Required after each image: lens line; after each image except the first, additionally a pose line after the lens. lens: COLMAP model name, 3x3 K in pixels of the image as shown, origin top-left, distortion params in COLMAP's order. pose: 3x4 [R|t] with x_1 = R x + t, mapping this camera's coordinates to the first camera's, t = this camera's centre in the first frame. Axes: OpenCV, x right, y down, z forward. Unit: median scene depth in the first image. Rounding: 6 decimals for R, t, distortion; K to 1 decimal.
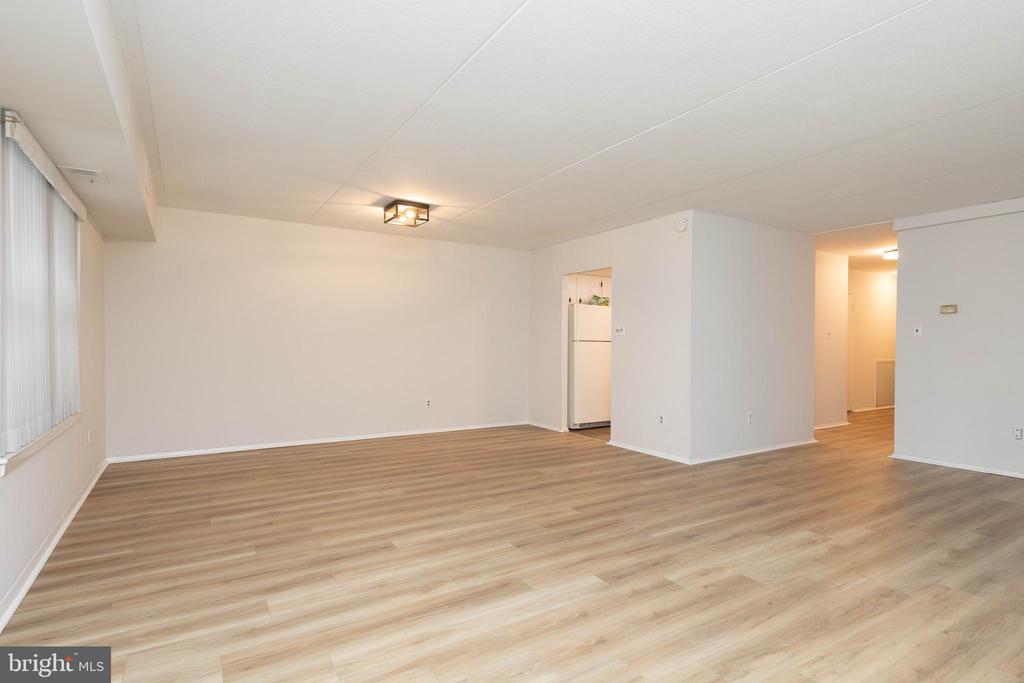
lens RADIAL K [[498.3, 0, 512.2], [0, 498.3, 341.8], [0, 0, 1]] dist [0.000159, 0.000041]
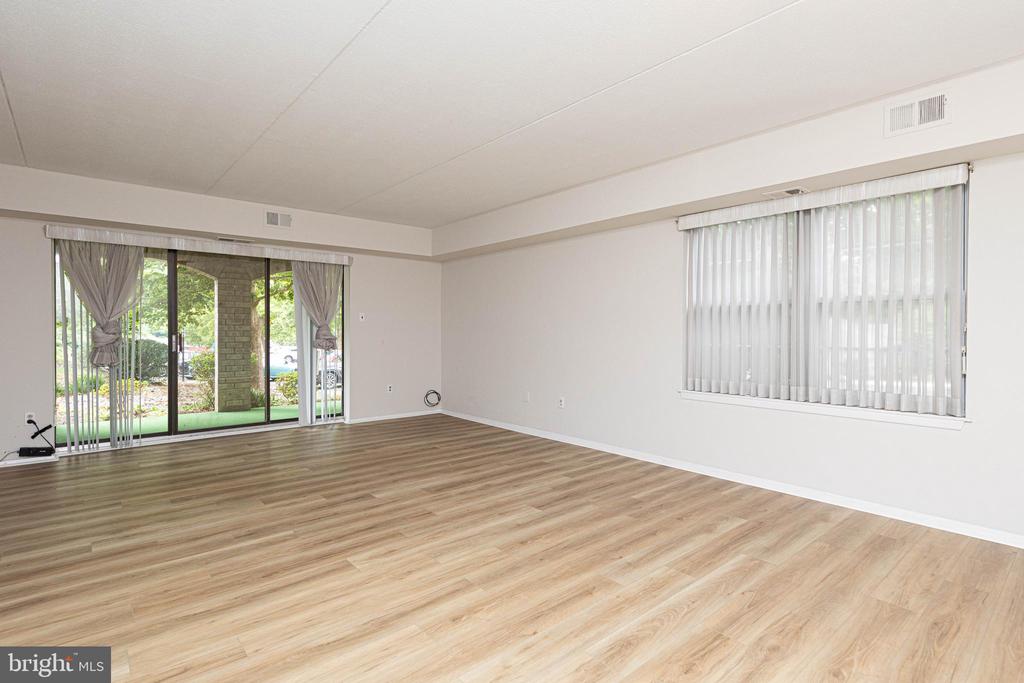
lens RADIAL K [[498.3, 0, 512.1], [0, 498.3, 338.8], [0, 0, 1]] dist [0.000159, 0.000041]
pose [[-0.987084, -0.006922, -0.160054, 0.010923], [-0.009645, 0.999822, 0.016243, -0.012804], [0.159913, 0.017577, -0.986975, 2.094765]]
